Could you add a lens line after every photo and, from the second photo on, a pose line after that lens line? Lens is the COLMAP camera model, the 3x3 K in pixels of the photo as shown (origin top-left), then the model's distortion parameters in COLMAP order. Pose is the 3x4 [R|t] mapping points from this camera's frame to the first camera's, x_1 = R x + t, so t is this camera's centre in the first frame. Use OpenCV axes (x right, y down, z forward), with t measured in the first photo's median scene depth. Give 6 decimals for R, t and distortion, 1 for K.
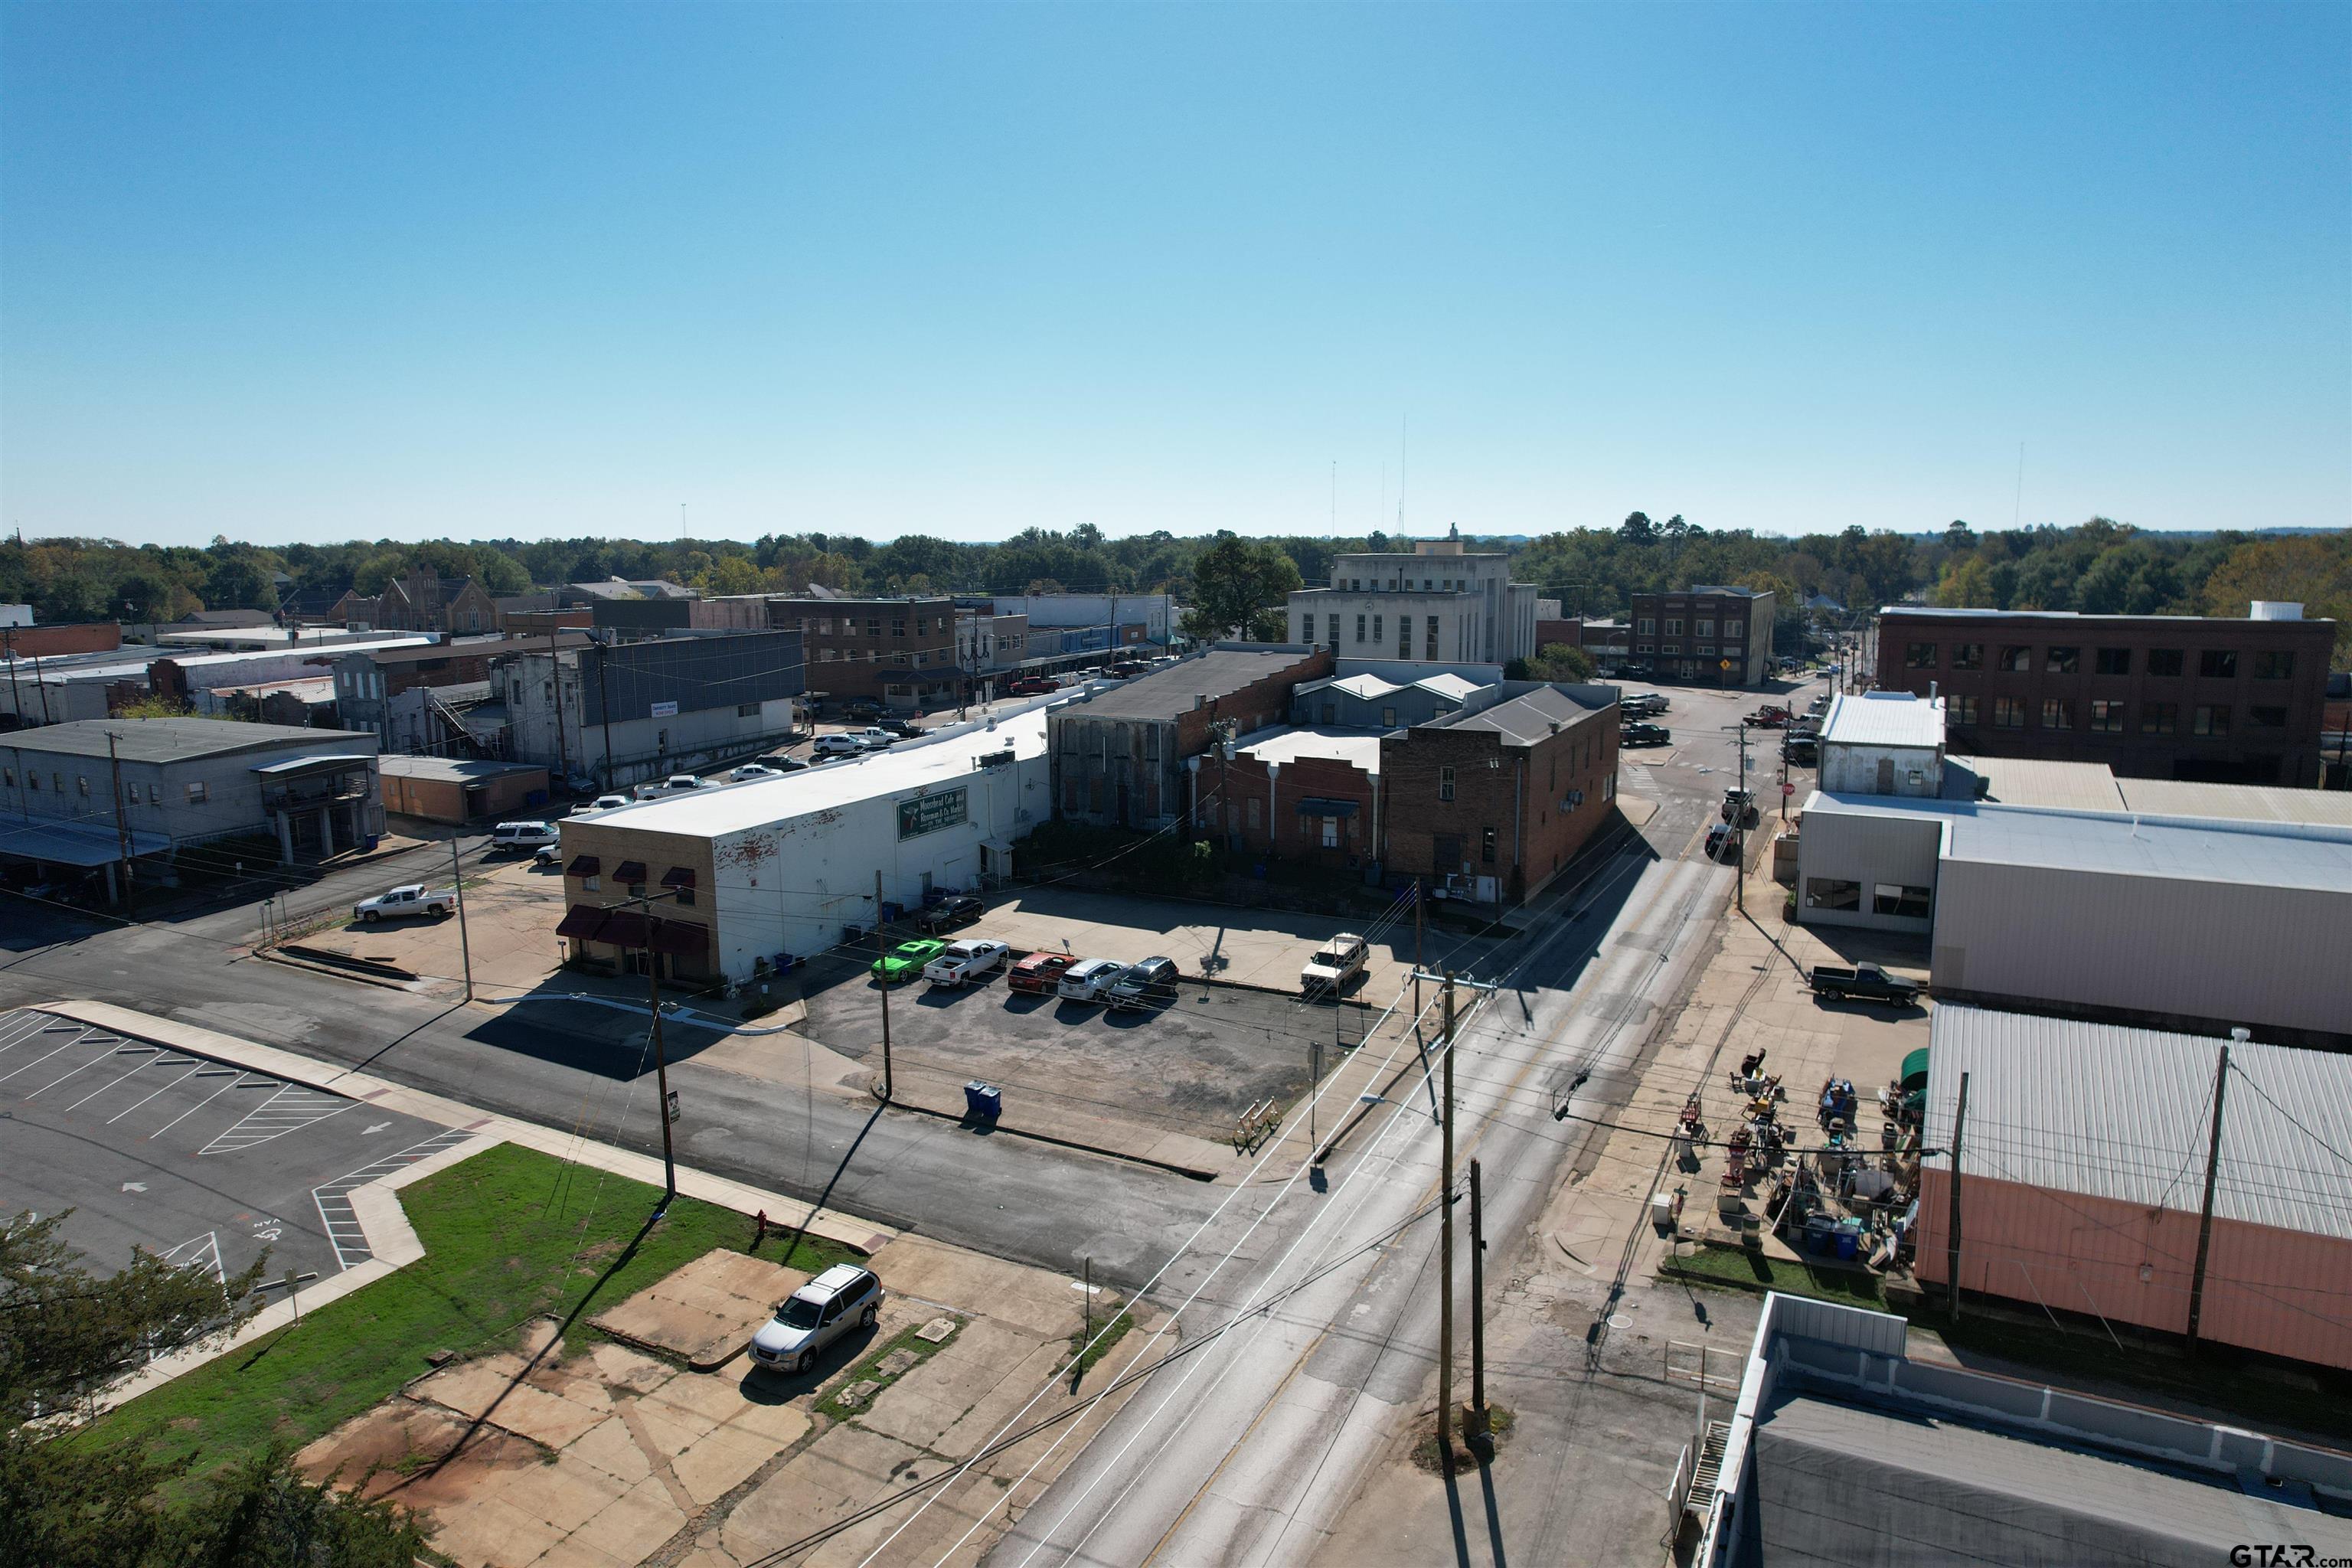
lens RADIAL K [[1498.5, 0, 1178.6], [0, 1498.5, 798.1], [0, 0, 1]] dist [-0.068930, 0.064582]
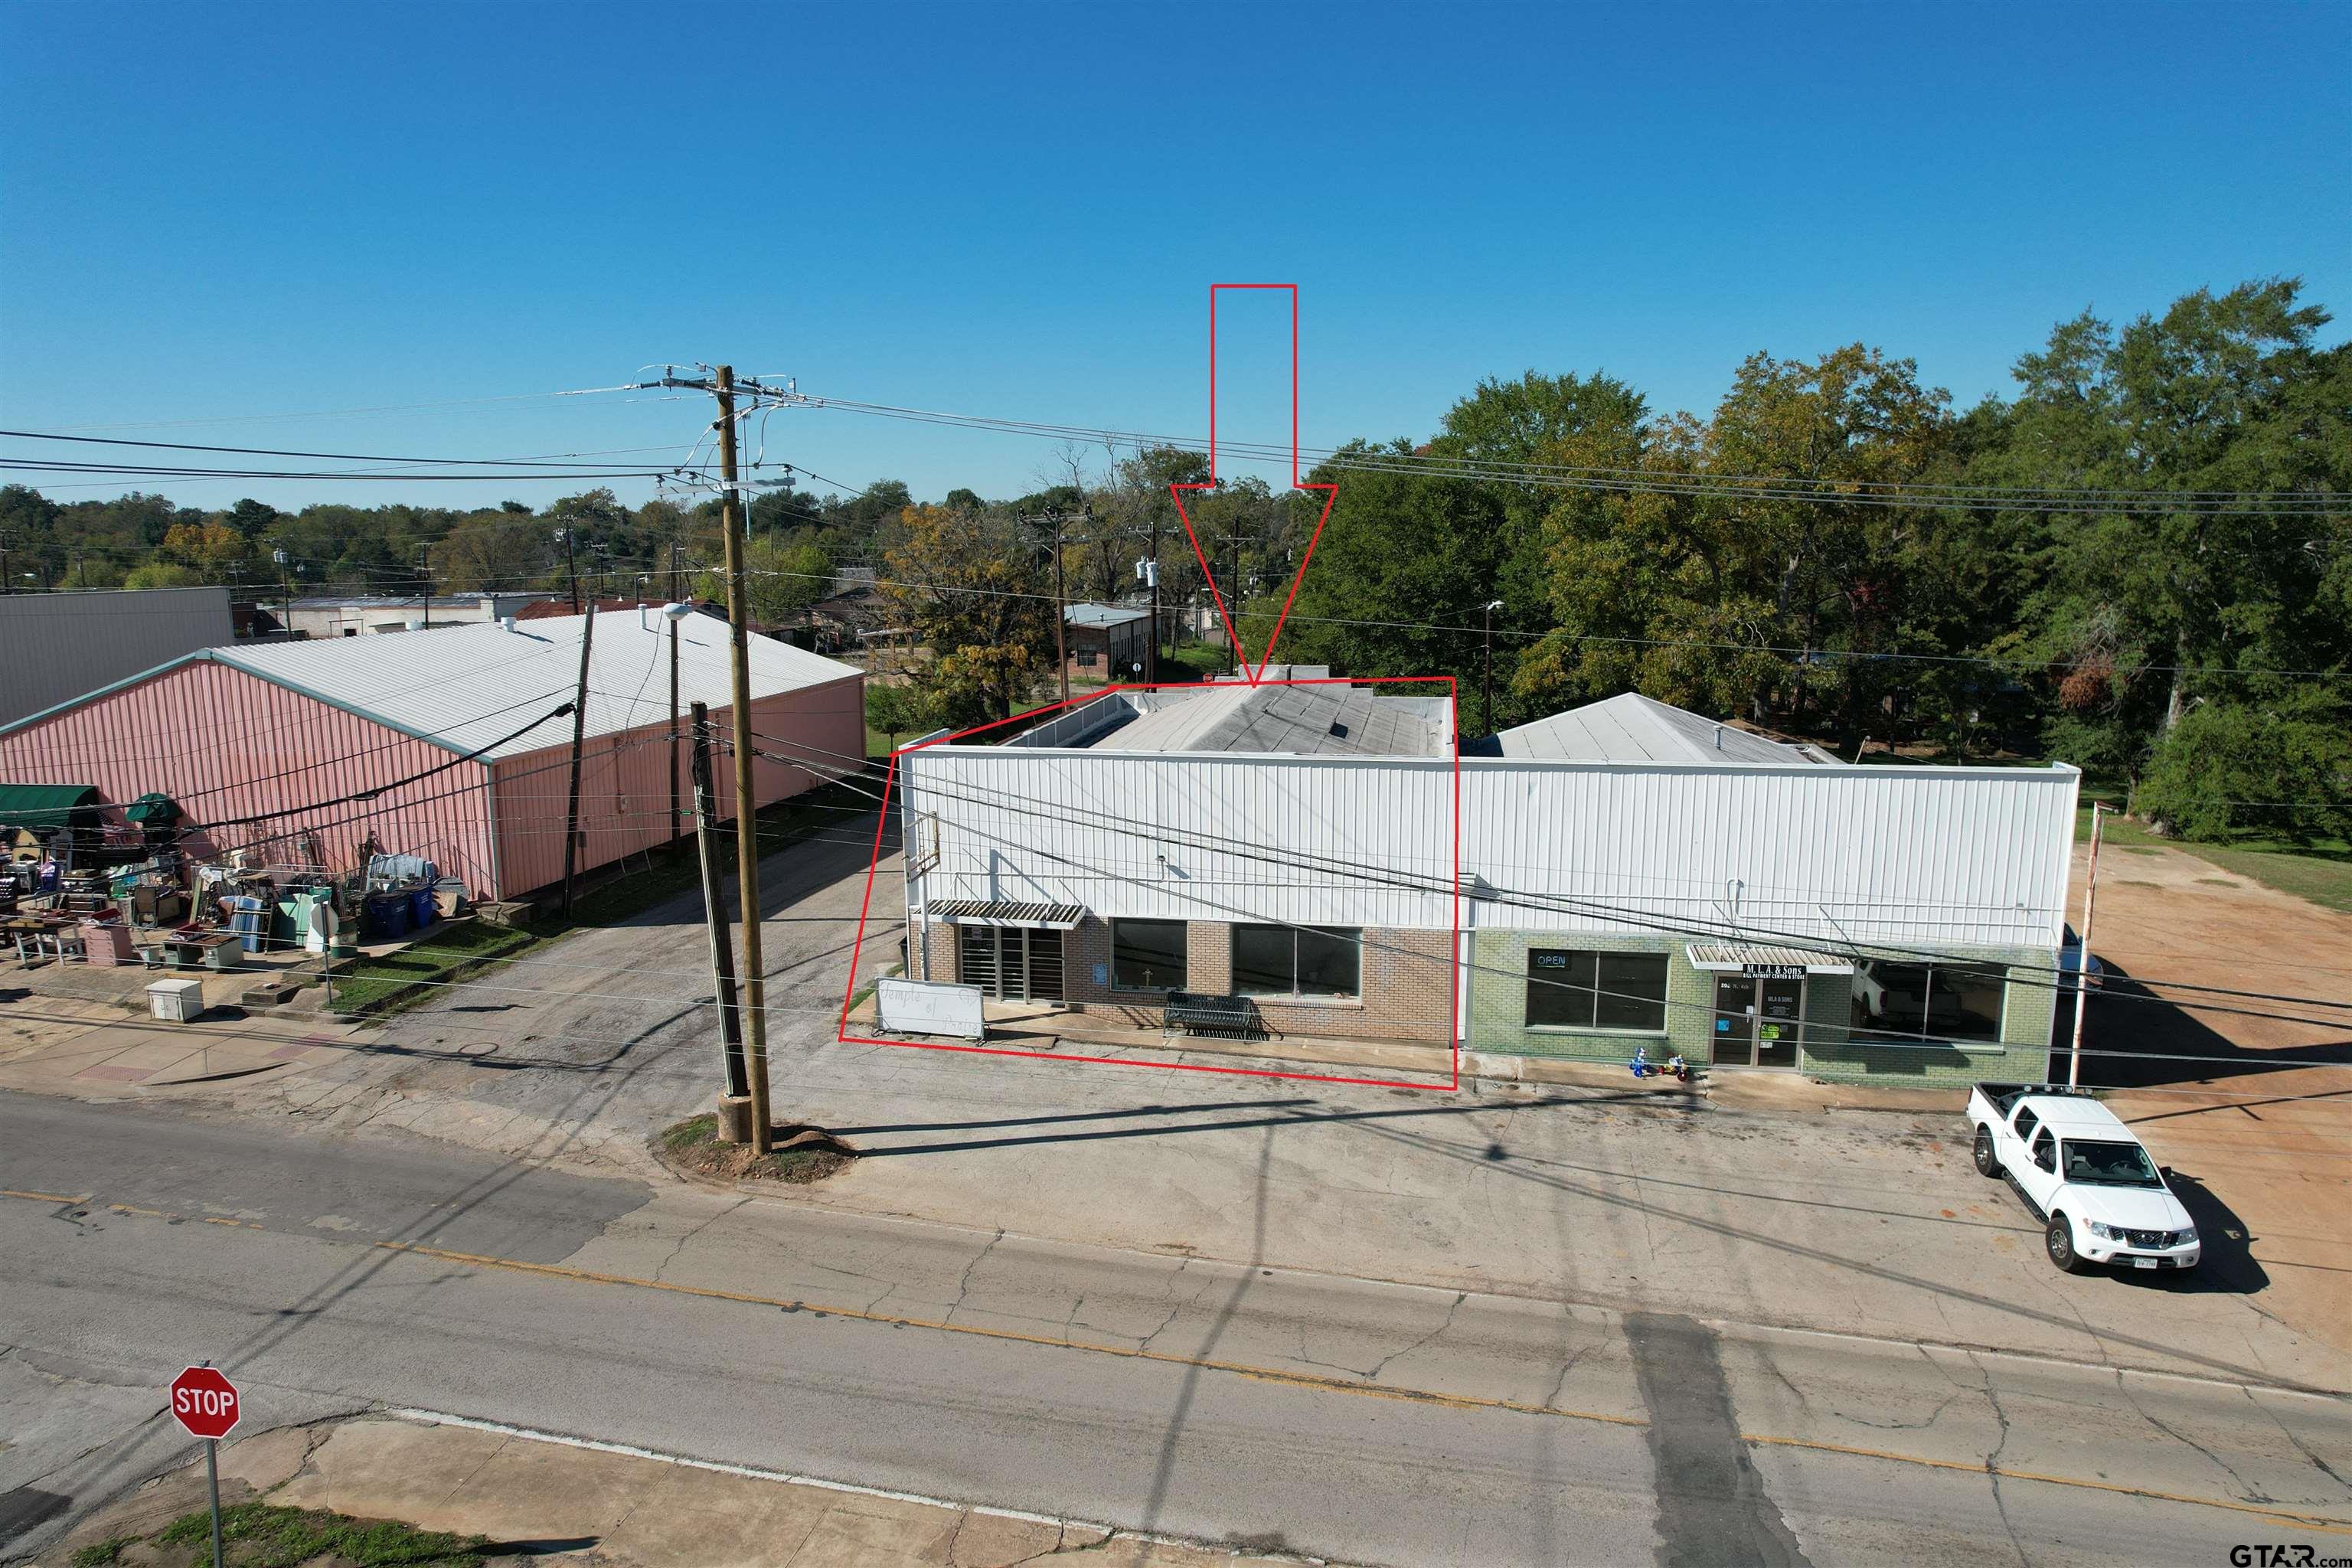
lens RADIAL K [[1498.5, 0, 1178.6], [0, 1498.5, 798.1], [0, 0, 1]] dist [-0.068930, 0.064582]
pose [[-0.296871, -0.153263, 0.942538, -0.226450], [0.171349, 0.962466, 0.210473, 0.091695], [-0.939418, 0.223986, -0.259467, 0.486653]]
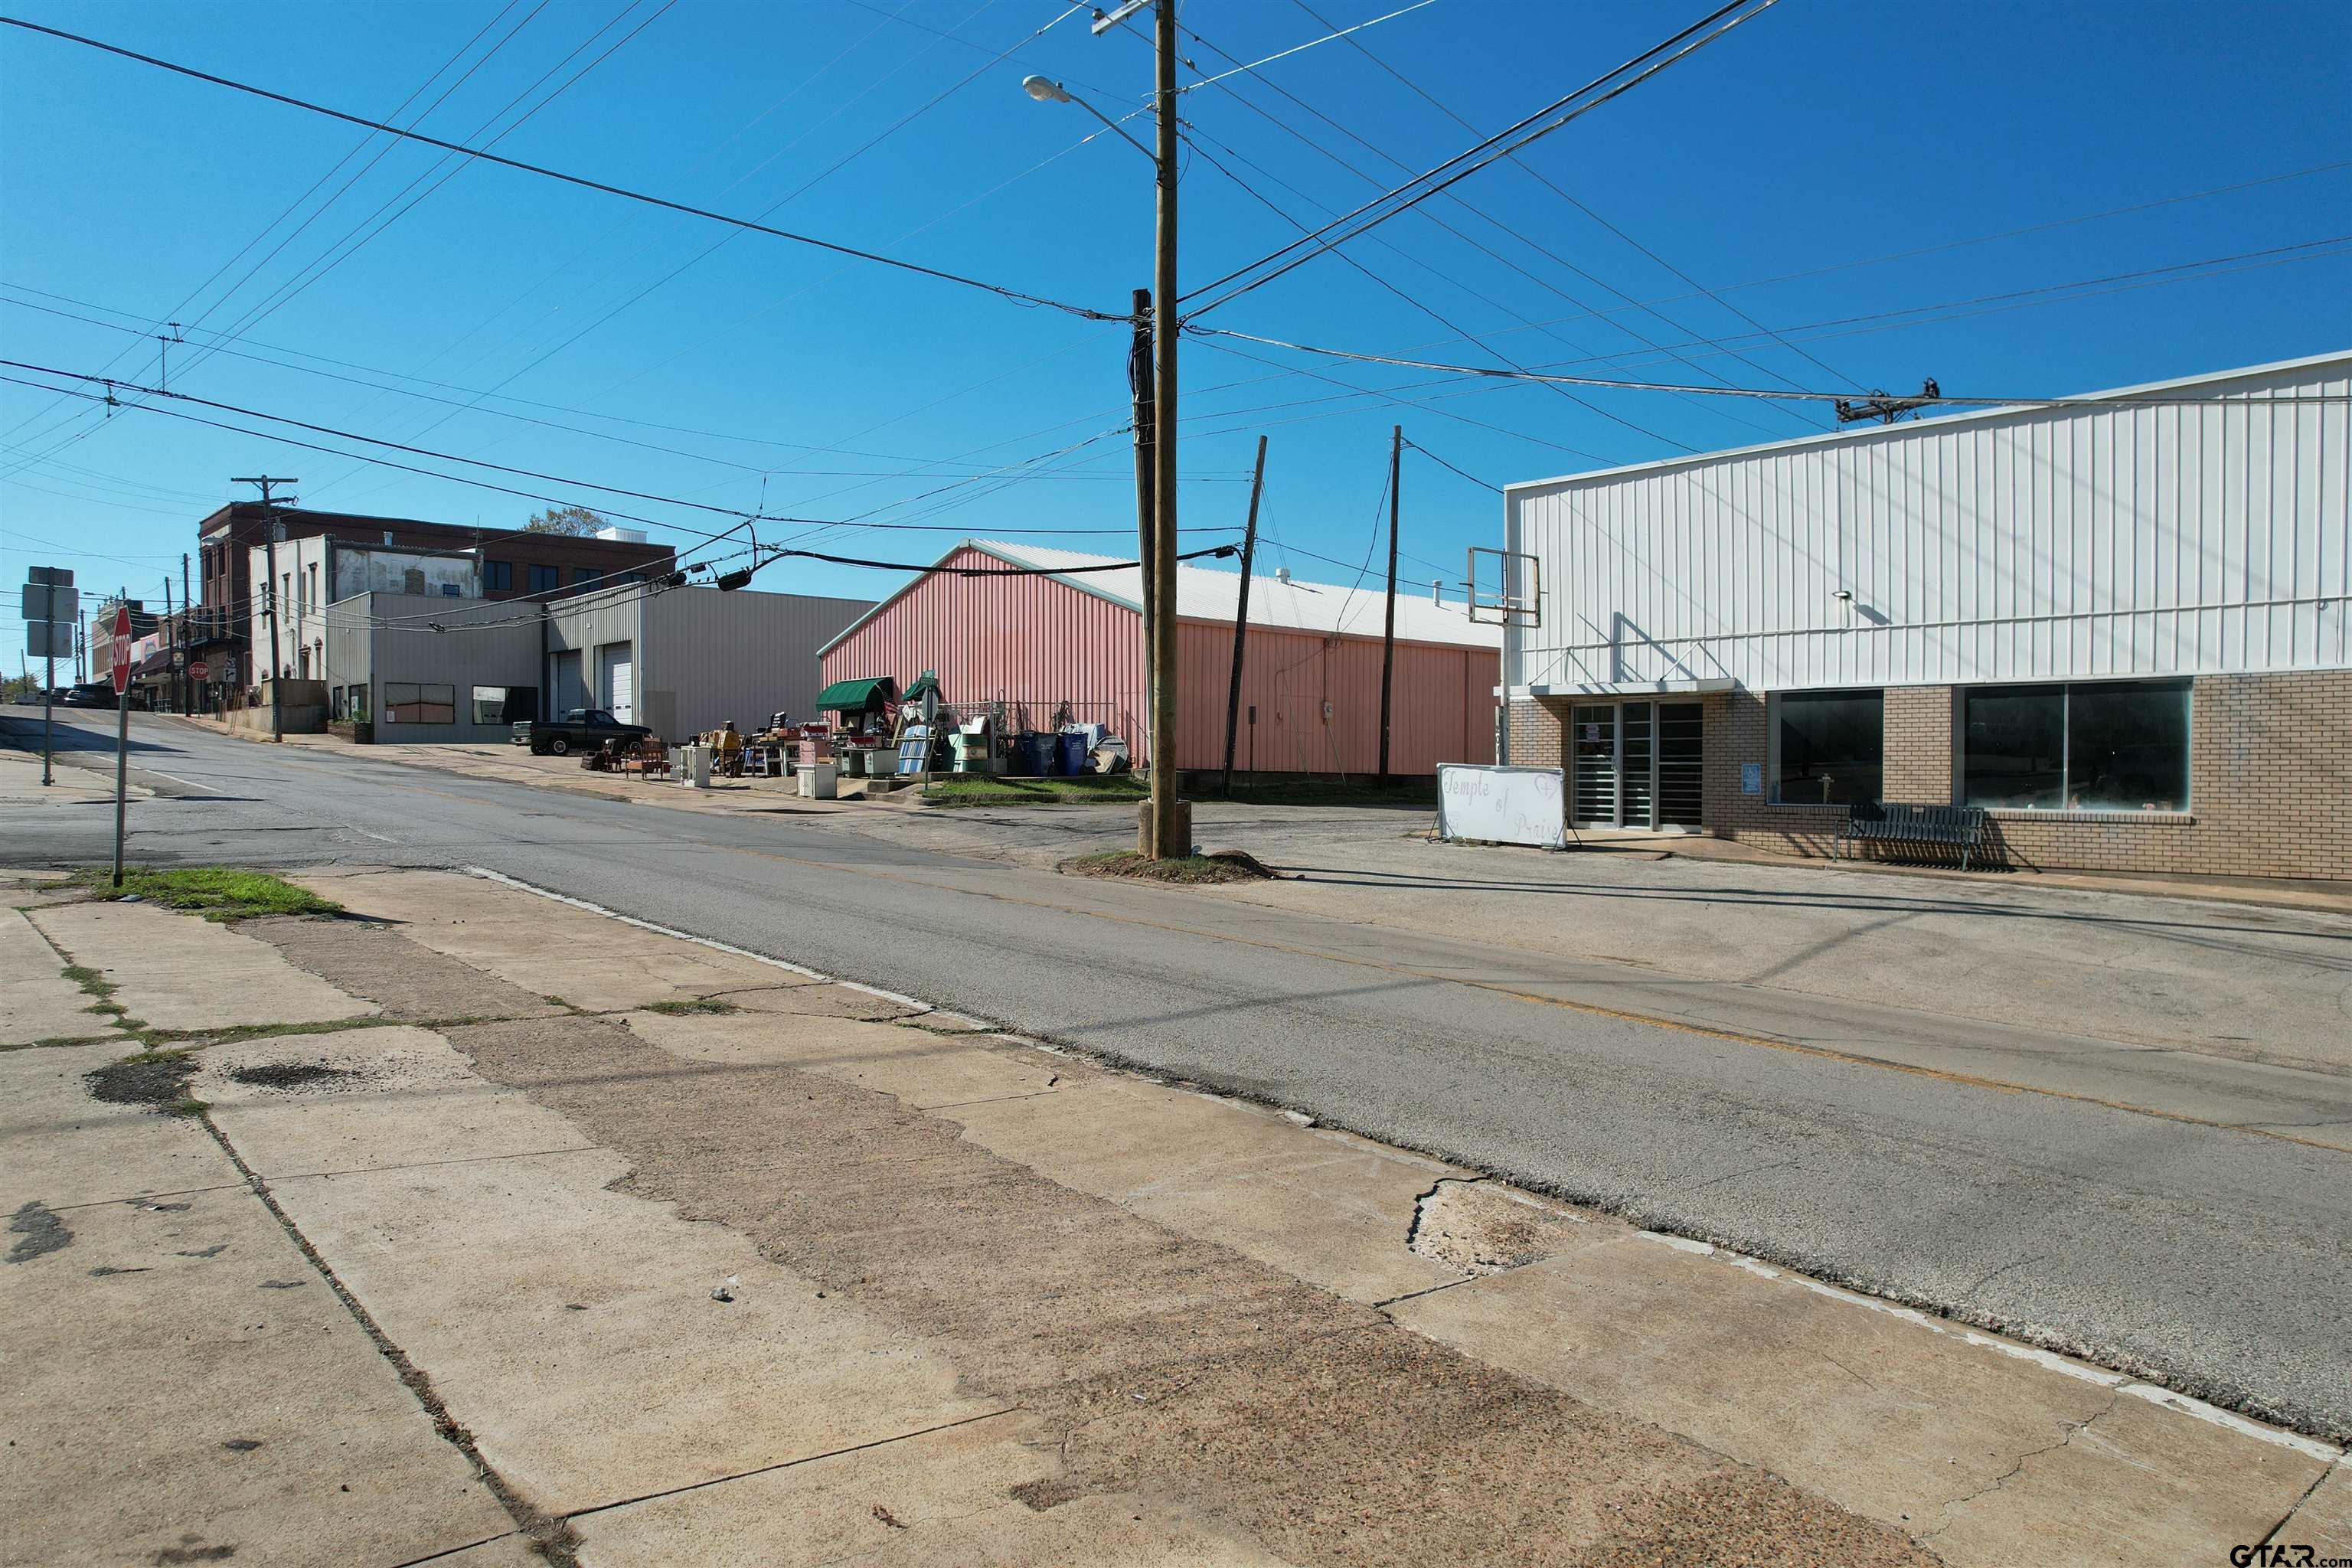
lens RADIAL K [[1499.7, 0, 1180.0], [0, 1499.7, 797.9], [0, 0, 1]] dist [-0.079777, 0.069273]
pose [[0.341644, -0.006598, 0.939806, -0.138387], [0.154999, 0.986678, -0.049420, 0.220316], [-0.926960, 0.162553, 0.338115, 0.417648]]
